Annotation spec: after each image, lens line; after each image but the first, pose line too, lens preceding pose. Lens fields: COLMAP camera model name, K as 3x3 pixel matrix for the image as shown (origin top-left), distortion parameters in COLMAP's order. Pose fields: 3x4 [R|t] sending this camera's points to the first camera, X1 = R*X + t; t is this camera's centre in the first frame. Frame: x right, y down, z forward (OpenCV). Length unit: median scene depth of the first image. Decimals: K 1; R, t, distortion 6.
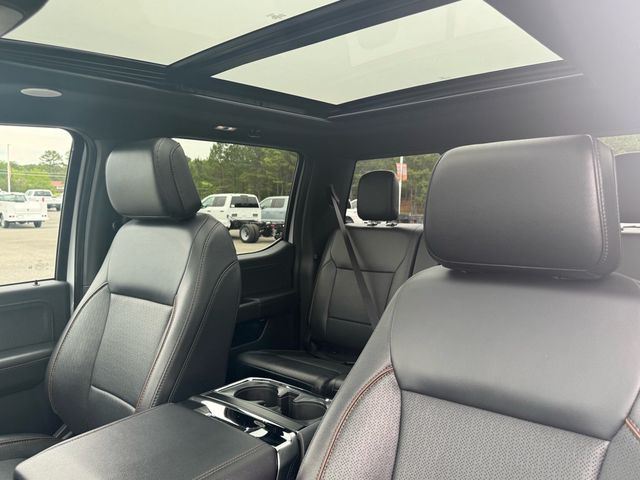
lens RADIAL K [[485.8, 0, 322.1], [0, 485.8, 241.5], [0, 0, 1]] dist [0.053566, -0.079777]
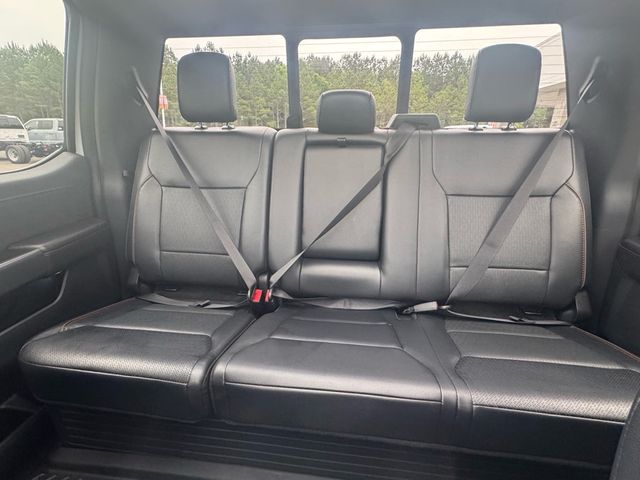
lens RADIAL K [[322.0, 0, 317.8], [0, 322.0, 239.4], [0, 0, 1]] dist [-0.000967, -0.002033]
pose [[0.834247, -0.164206, 0.526373, -0.043605], [0.028014, 0.966017, 0.256958, 0.010664], [-0.550679, -0.199621, 0.810497, 0.417362]]
